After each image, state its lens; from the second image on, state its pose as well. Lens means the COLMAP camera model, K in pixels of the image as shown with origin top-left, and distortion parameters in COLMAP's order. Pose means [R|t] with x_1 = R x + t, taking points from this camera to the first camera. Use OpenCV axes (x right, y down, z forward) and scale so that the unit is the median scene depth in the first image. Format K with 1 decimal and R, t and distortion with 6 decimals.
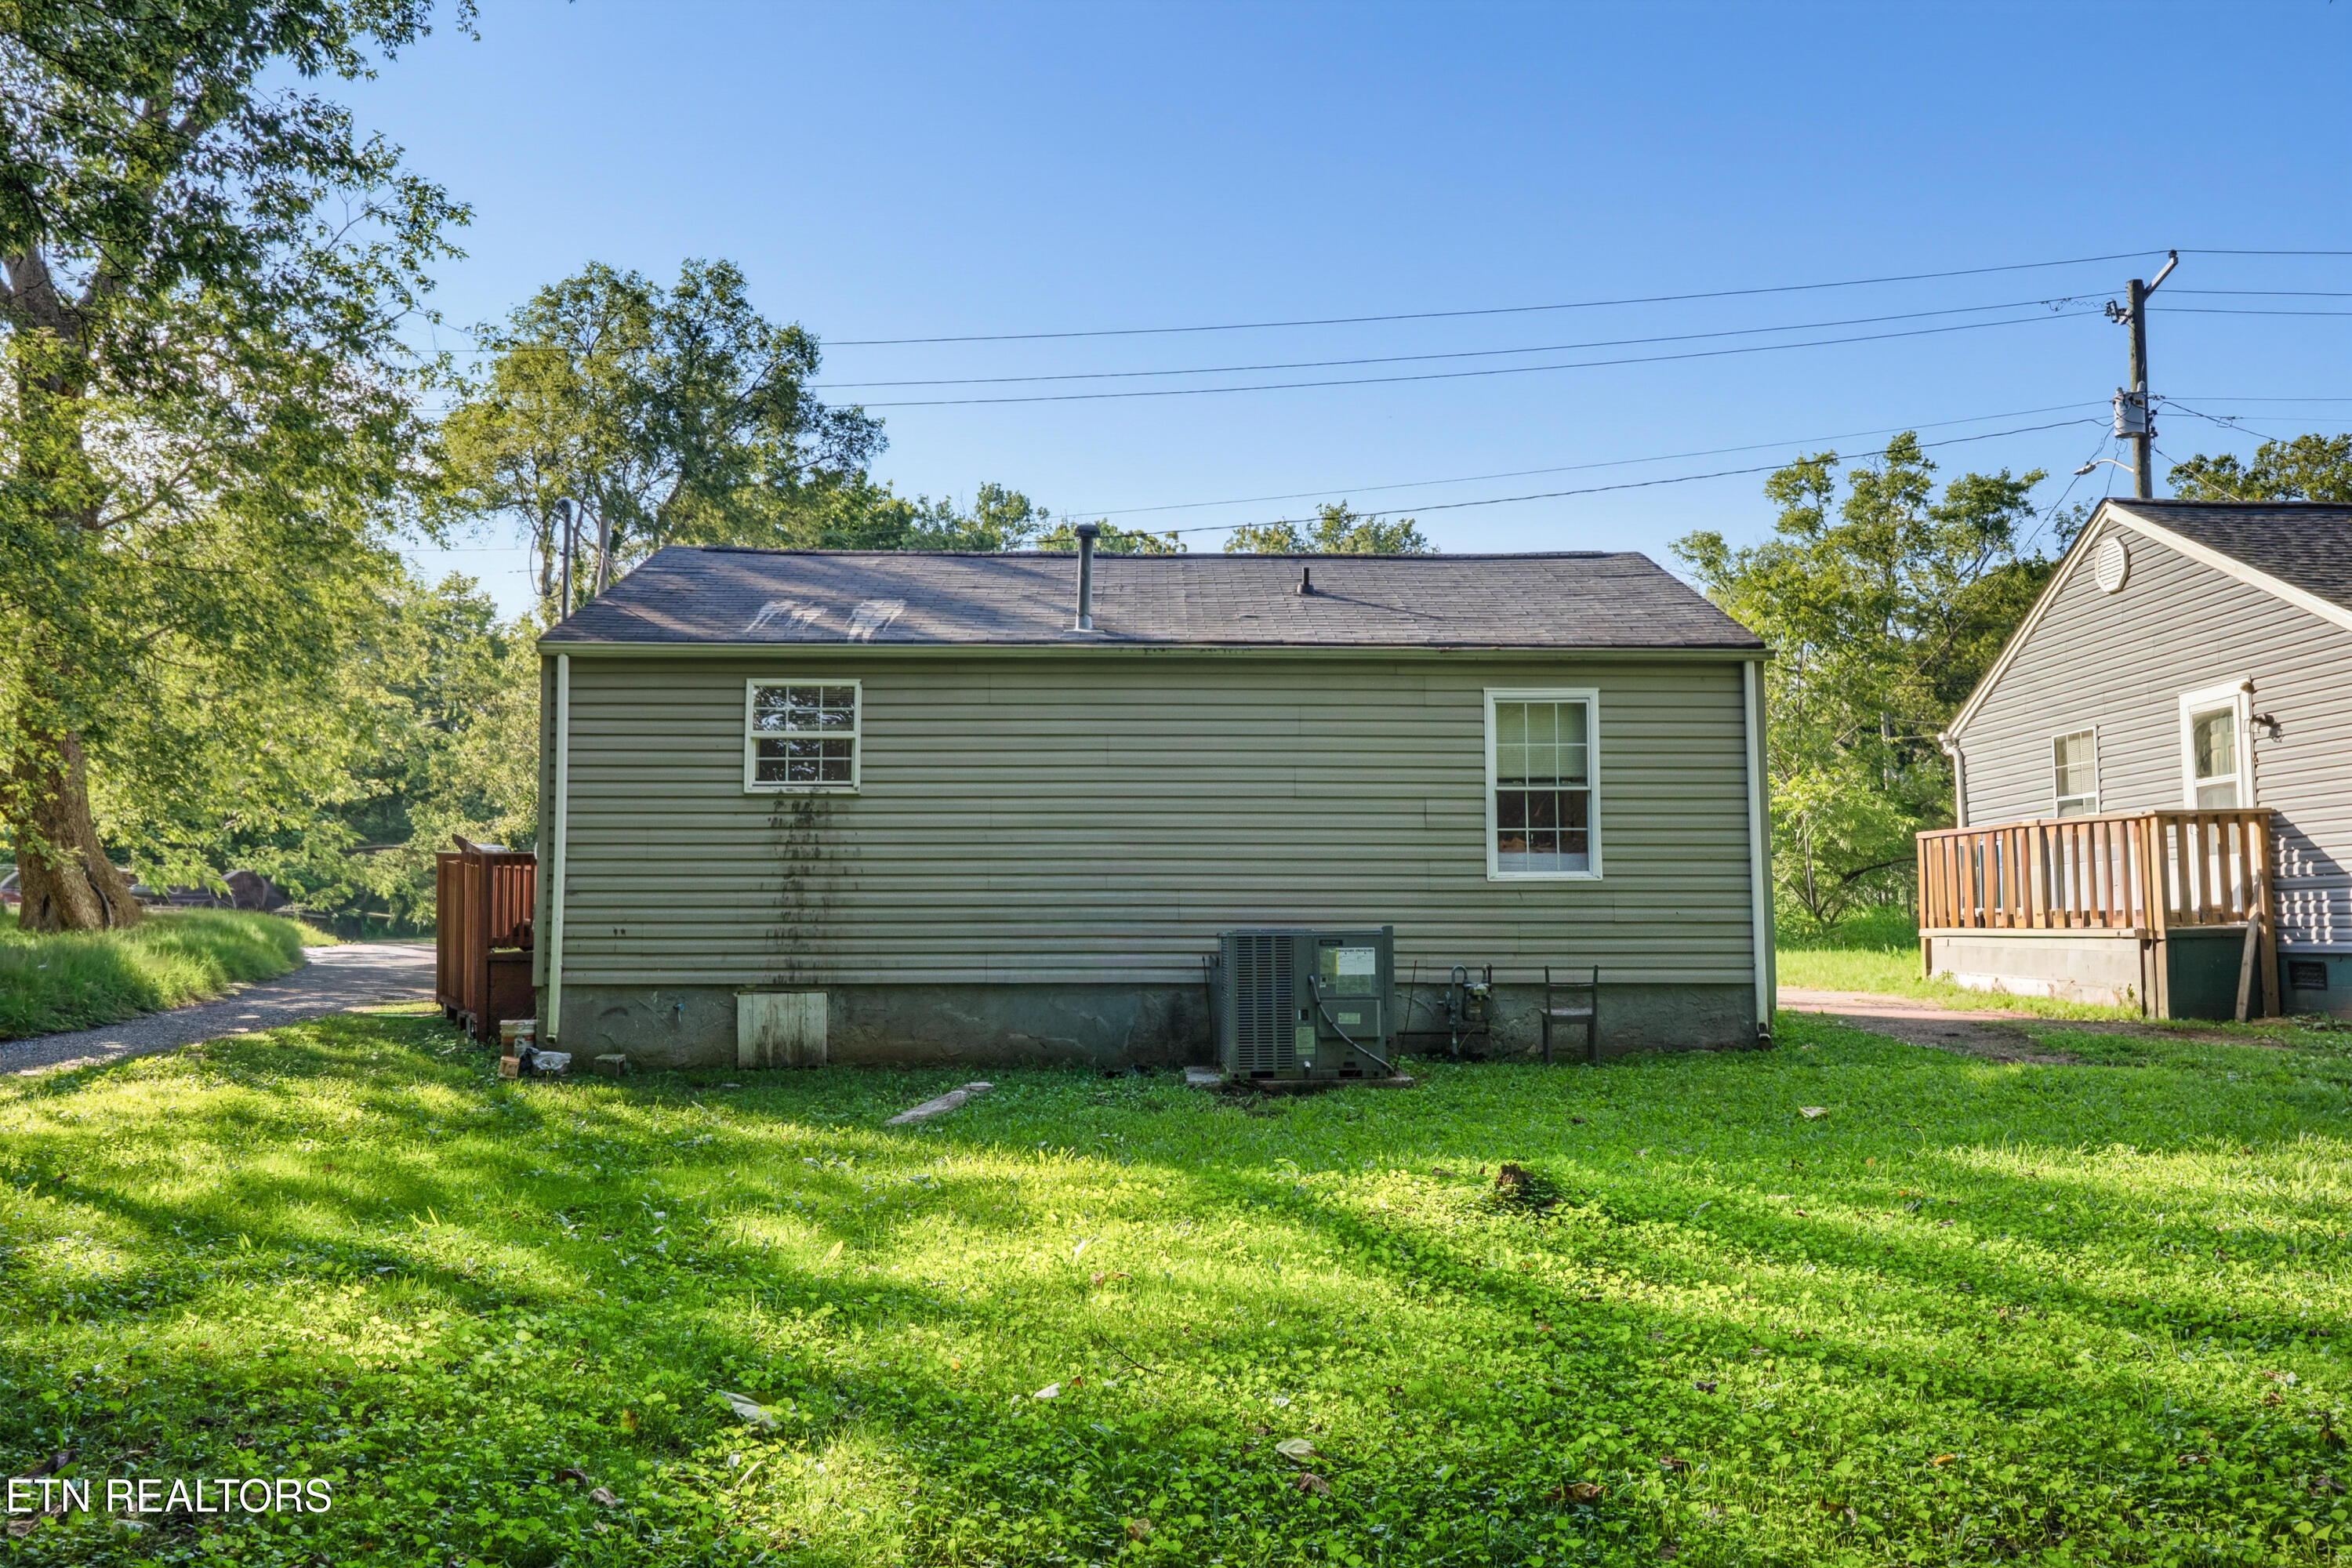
lens RADIAL K [[1817.7, 0, 1177.2], [0, 1817.7, 793.3], [0, 0, 1]] dist [0.028877, -0.001223]
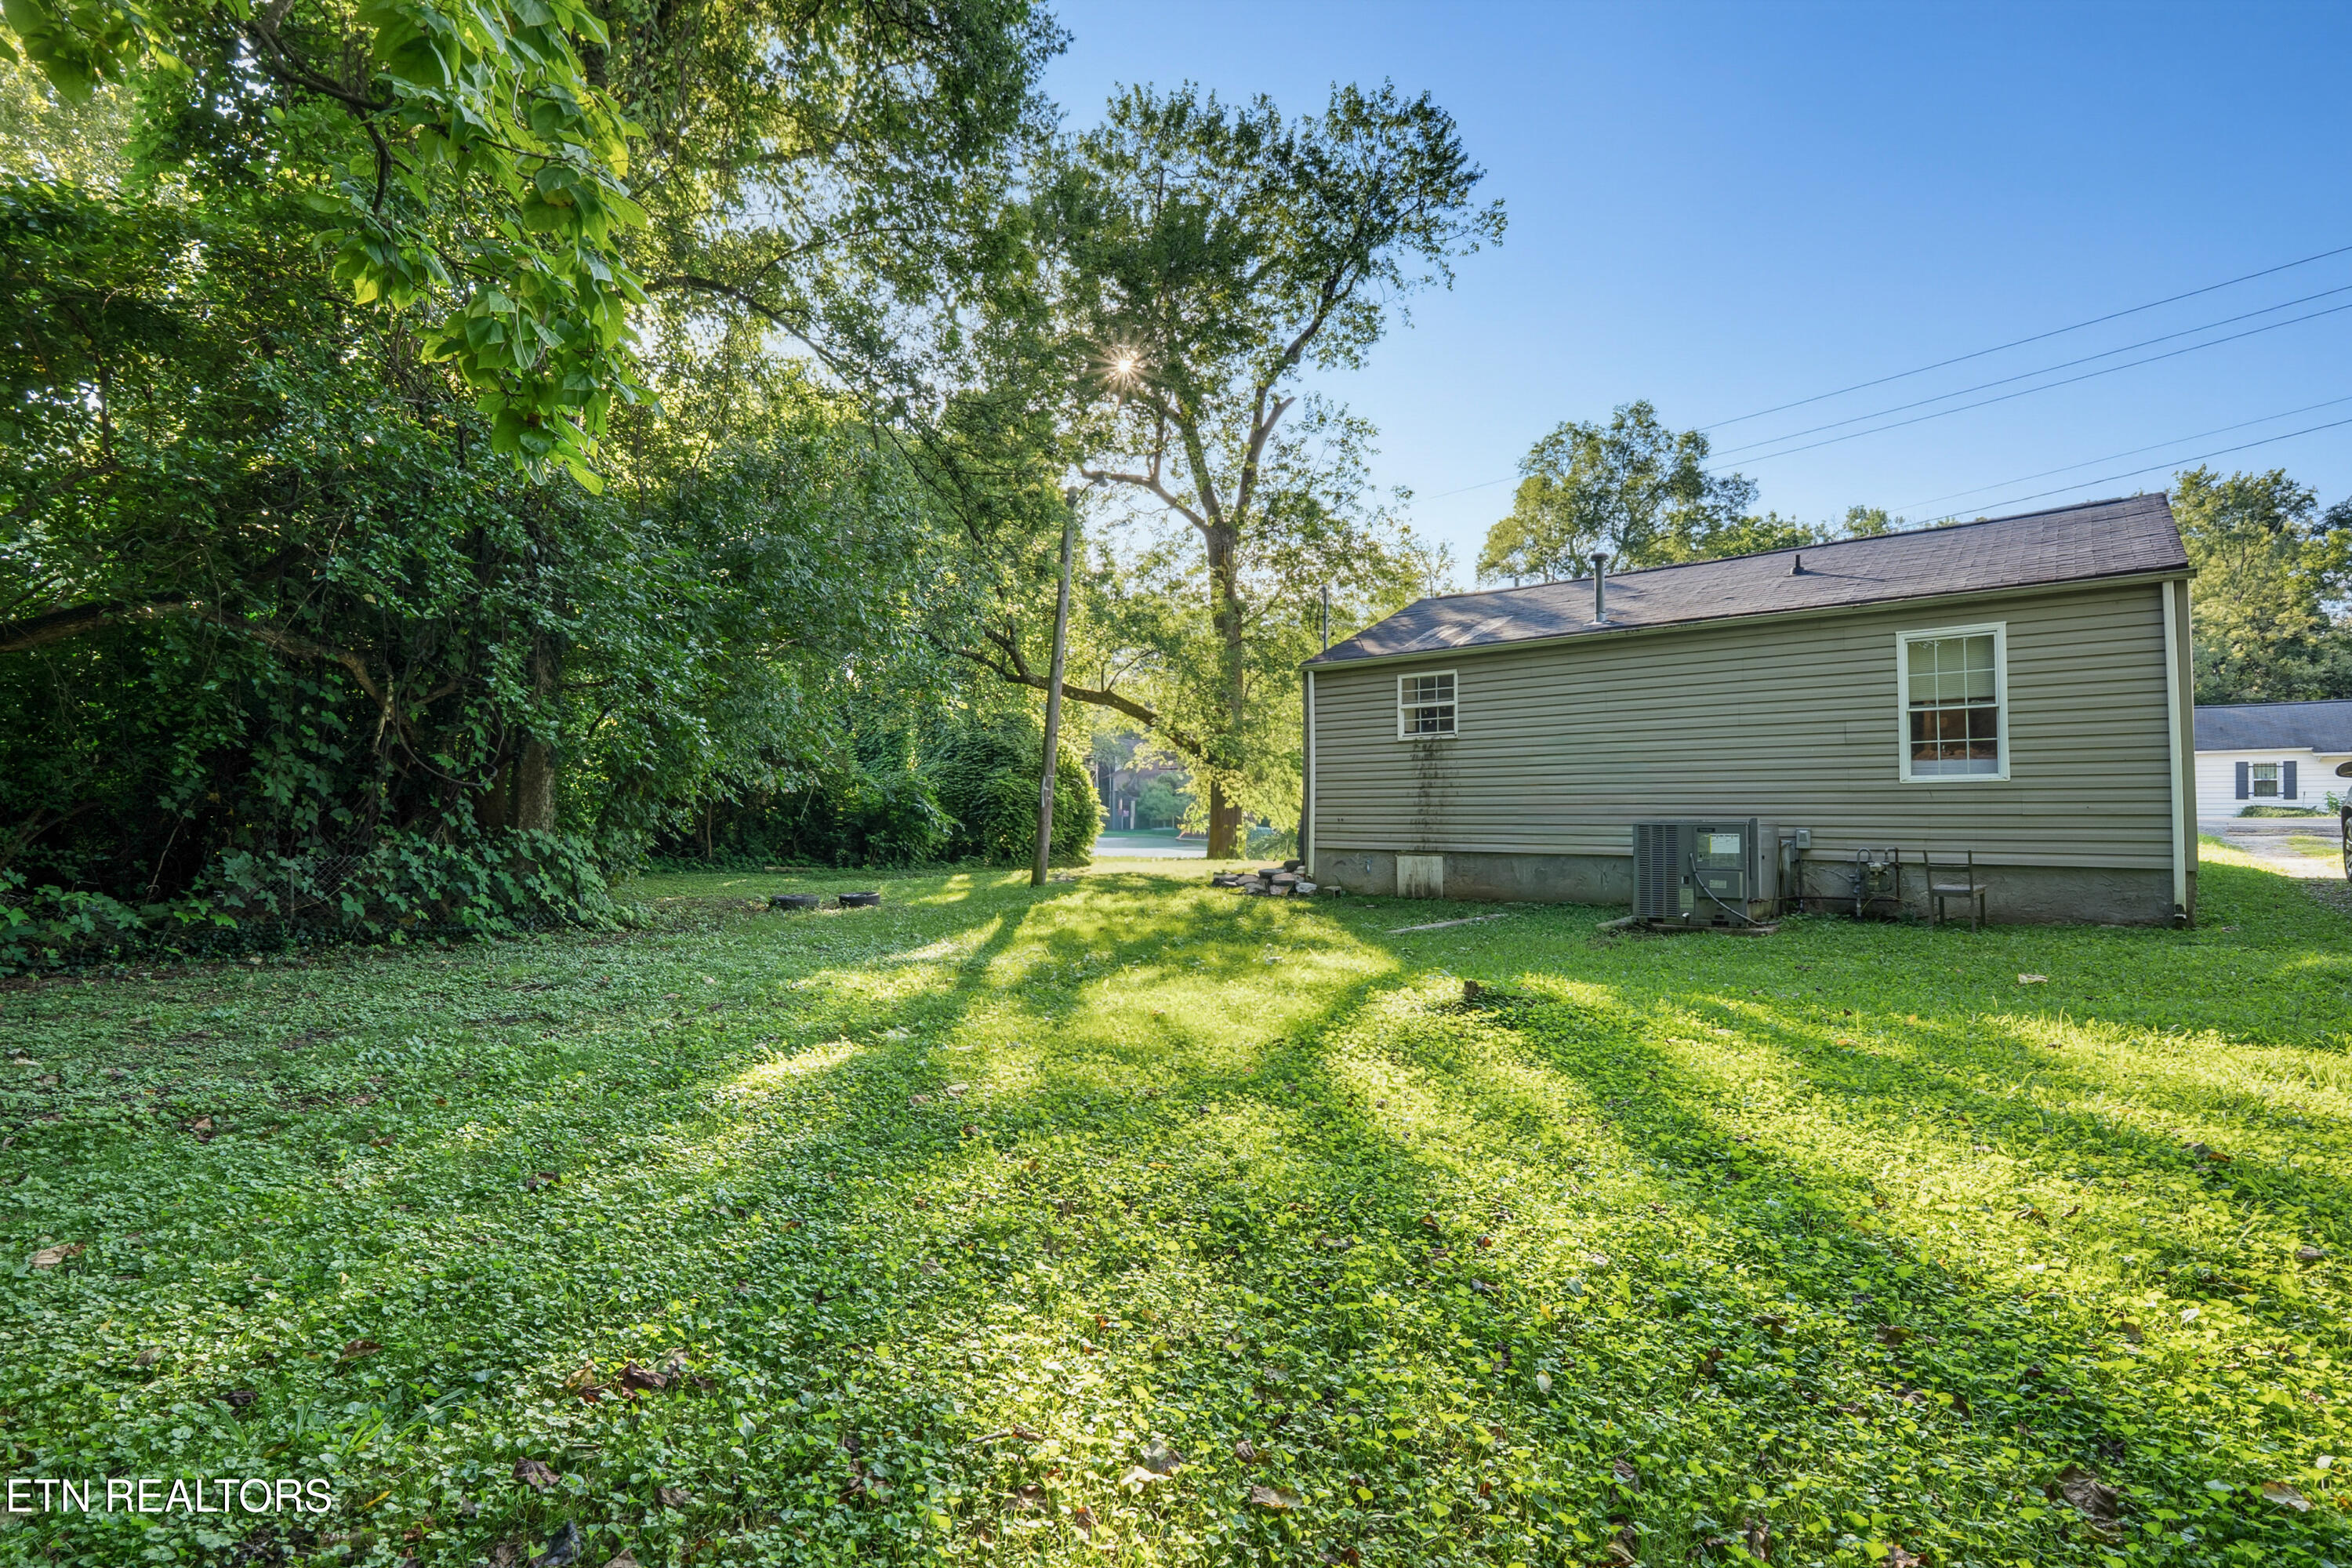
lens RADIAL K [[1054.2, 0, 1176.6], [0, 1054.2, 791.4], [0, 0, 1]] dist [-0.001063, 0.000359]
pose [[0.747204, -0.014700, -0.664433, 0.282017], [0.048265, 0.998316, 0.032190, 0.005631], [0.662840, -0.056121, 0.746655, 0.107573]]
